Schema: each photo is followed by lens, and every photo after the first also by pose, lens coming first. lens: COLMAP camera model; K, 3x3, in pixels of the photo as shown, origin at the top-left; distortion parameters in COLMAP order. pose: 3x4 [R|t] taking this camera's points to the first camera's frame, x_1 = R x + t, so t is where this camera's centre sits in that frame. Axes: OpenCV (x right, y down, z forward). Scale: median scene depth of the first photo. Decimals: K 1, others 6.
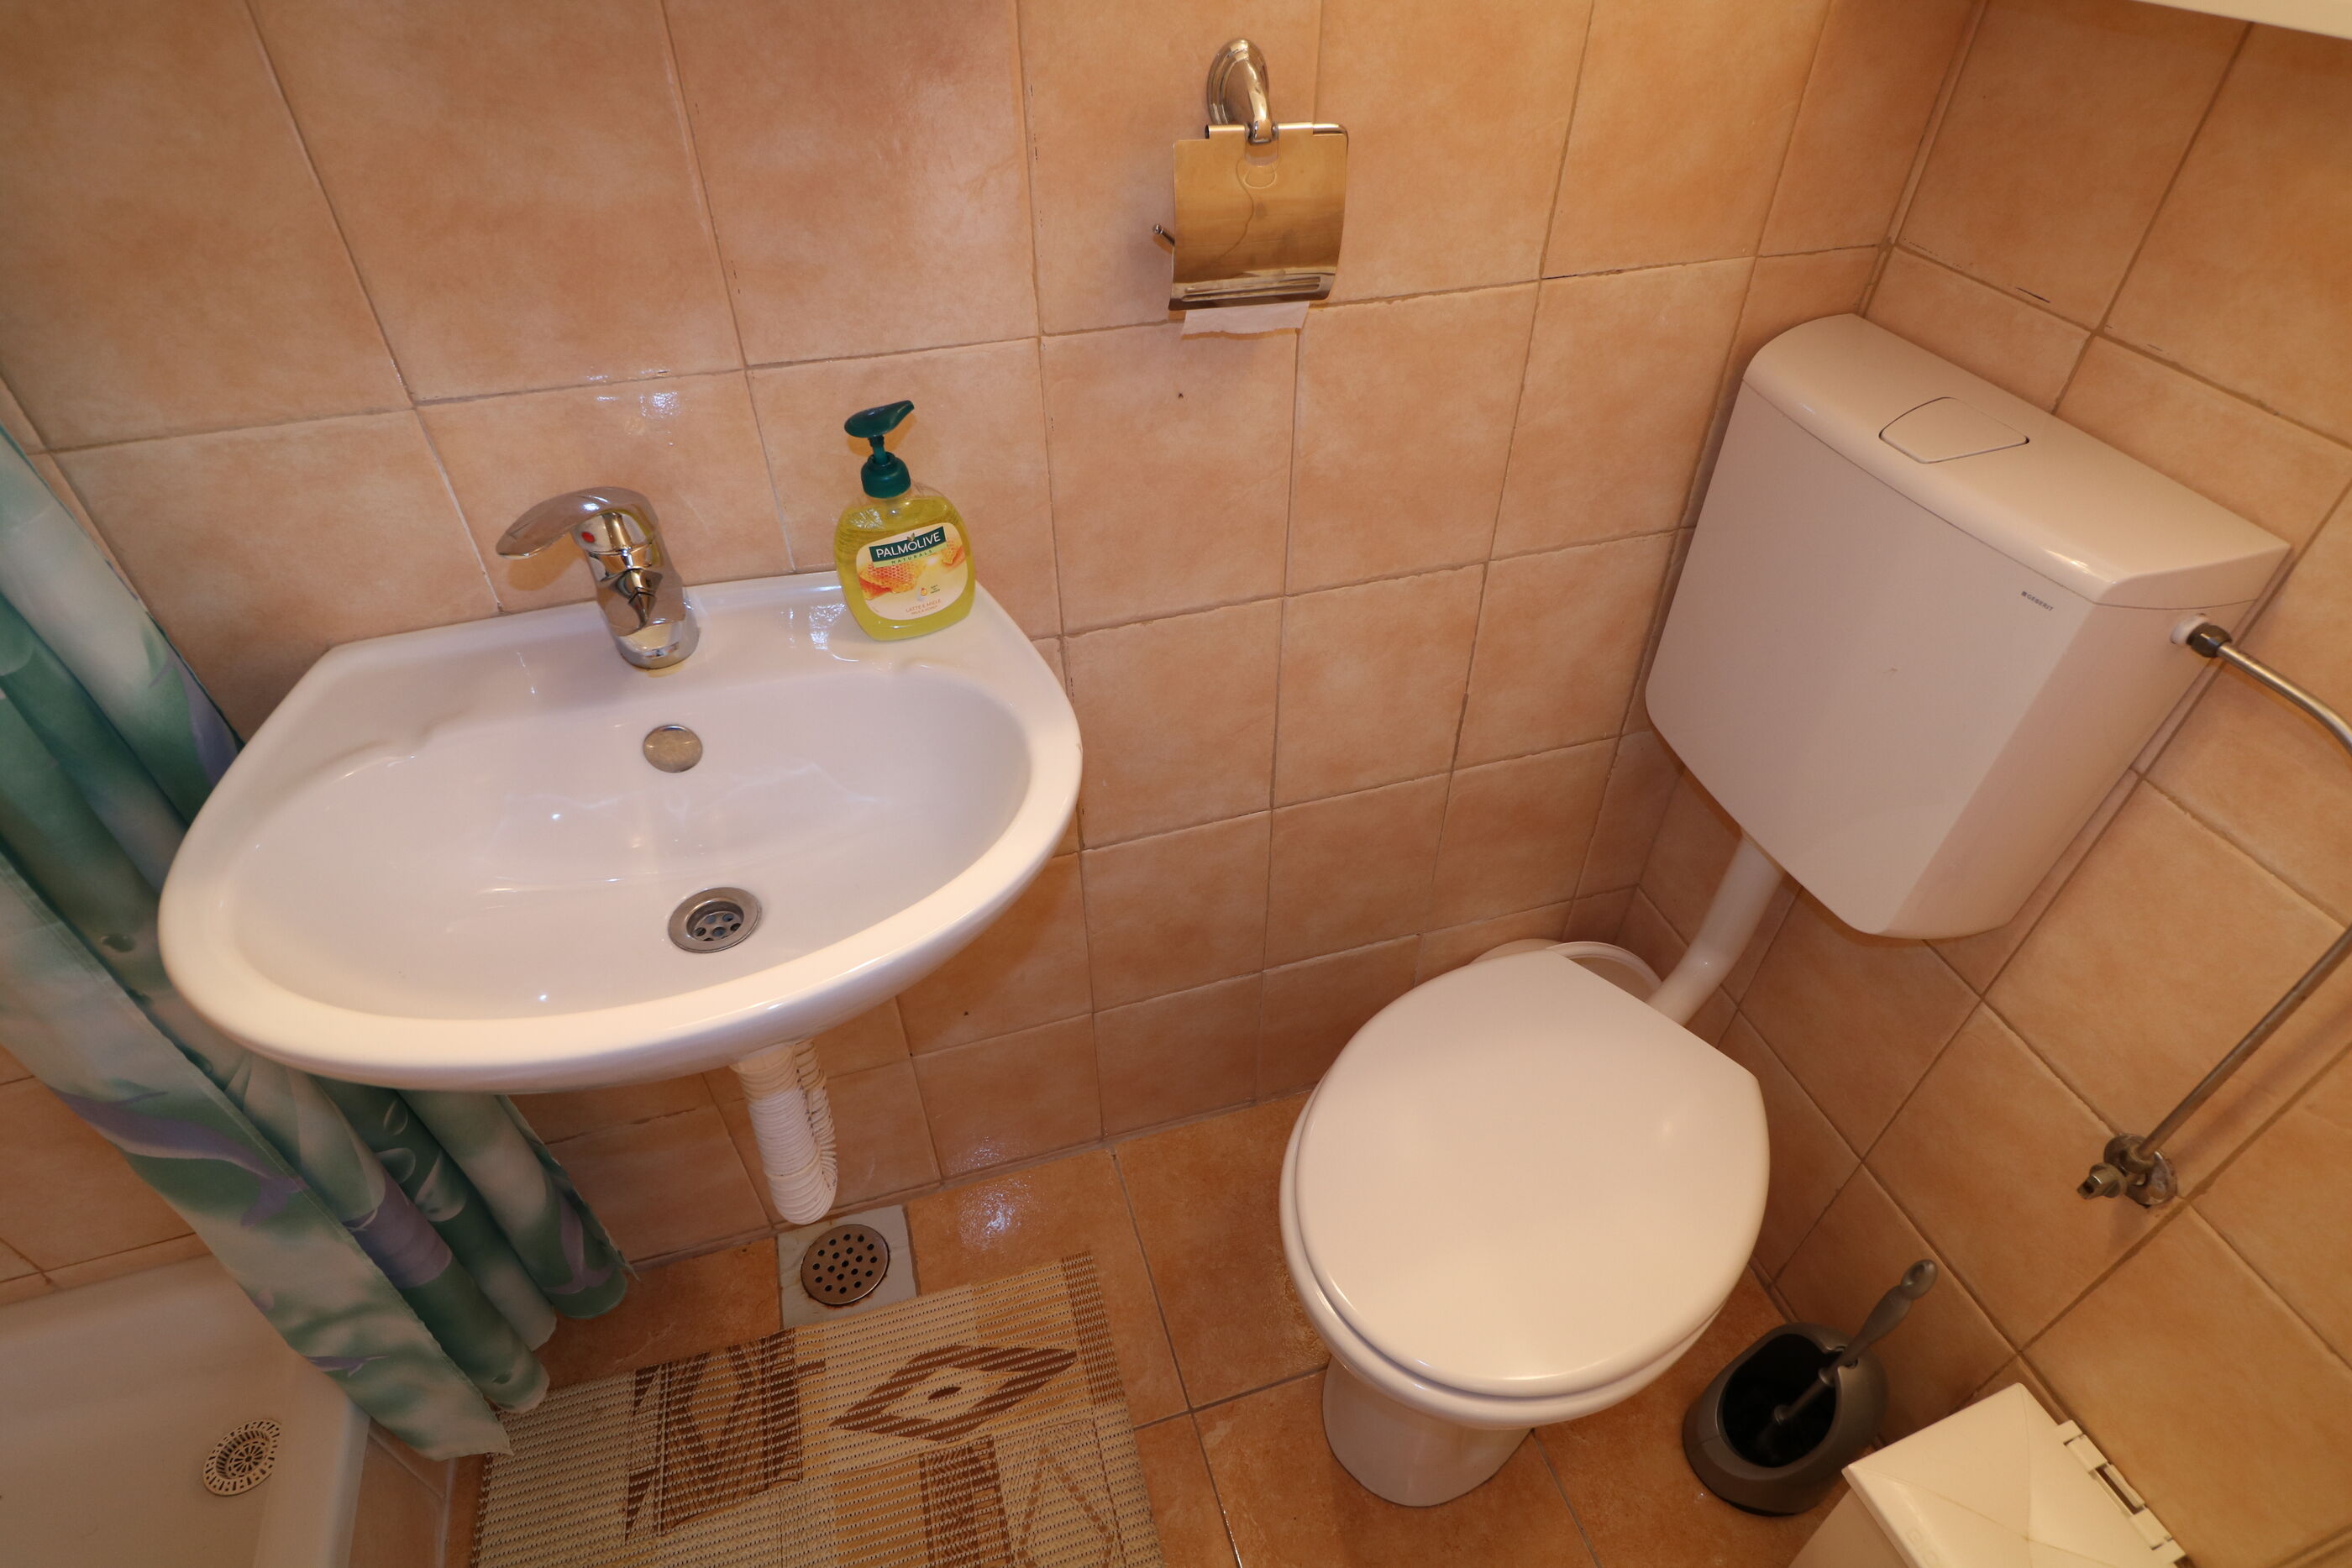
lens RADIAL K [[1184.3, 0, 1166.5], [0, 1184.3, 809.4], [0, 0, 1]] dist [0.001631, -0.013204]
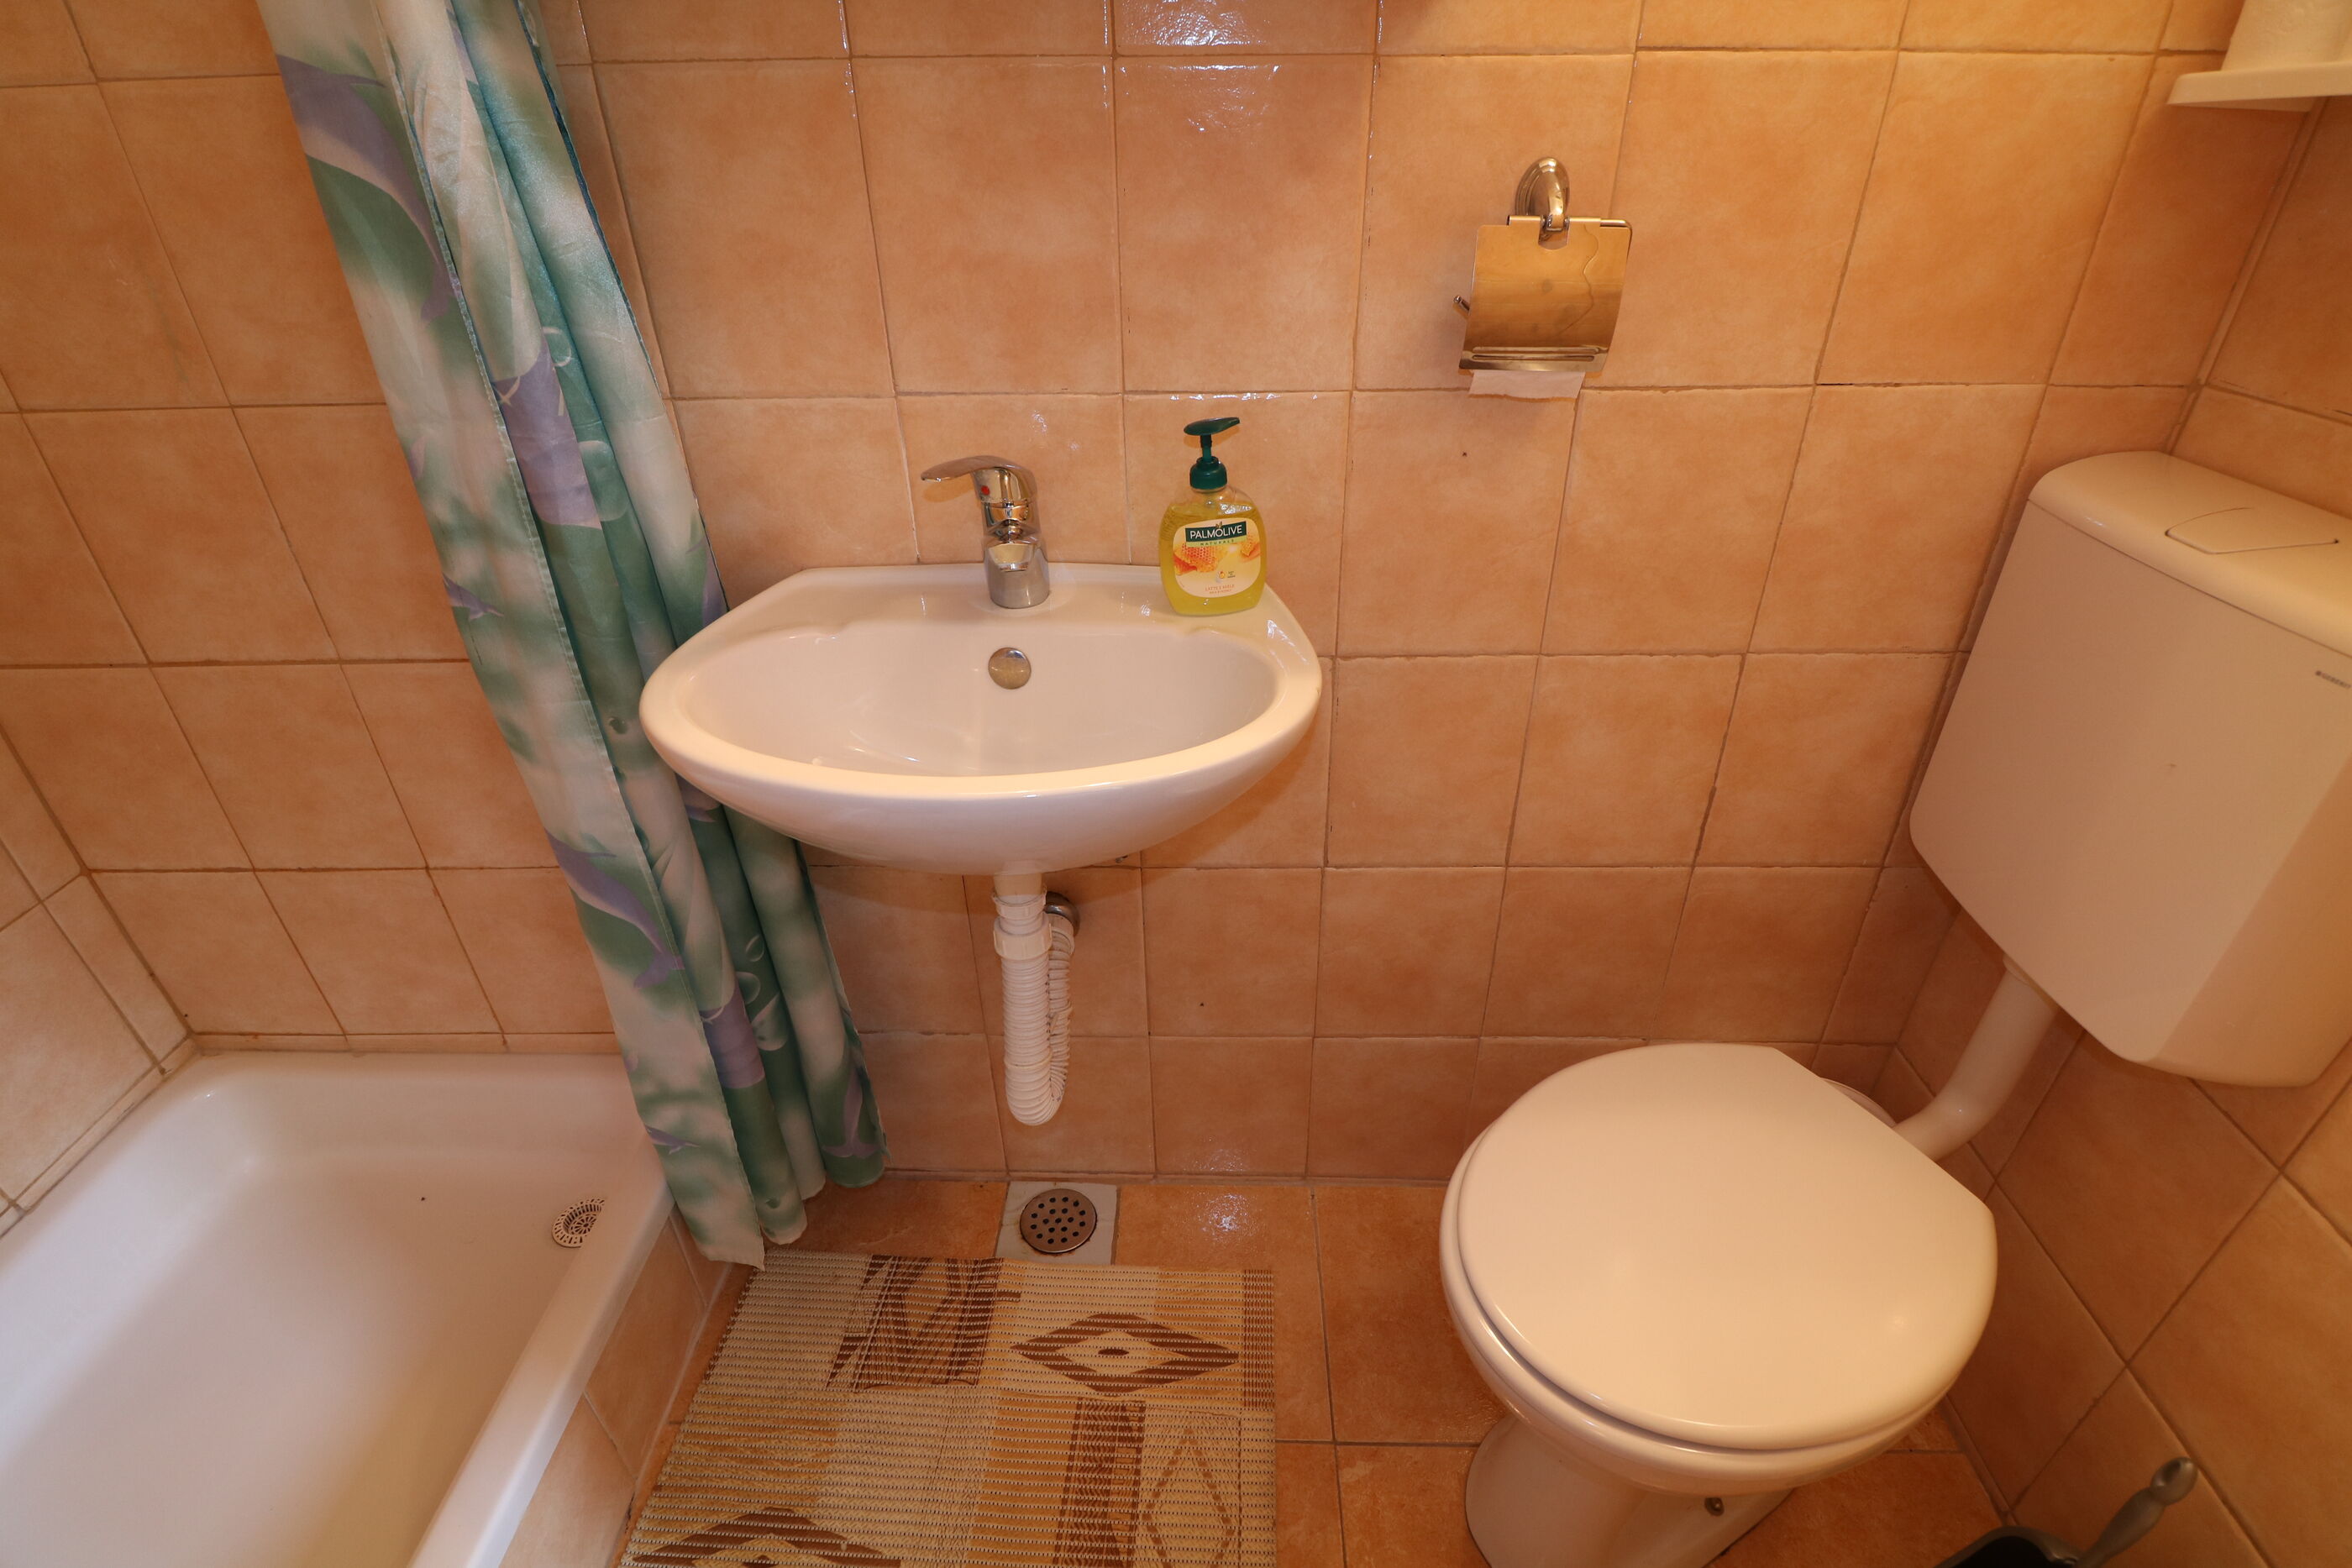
lens RADIAL K [[1090.8, 0, 1186.7], [0, 1090.8, 884.8], [0, 0, 1]] dist [-0.001124, -0.012163]
pose [[0.945008, 0.157613, -0.286562, 0.111335], [-0.205795, 0.967569, -0.146485, 0.245861], [0.254181, 0.197403, 0.946797, -0.018984]]
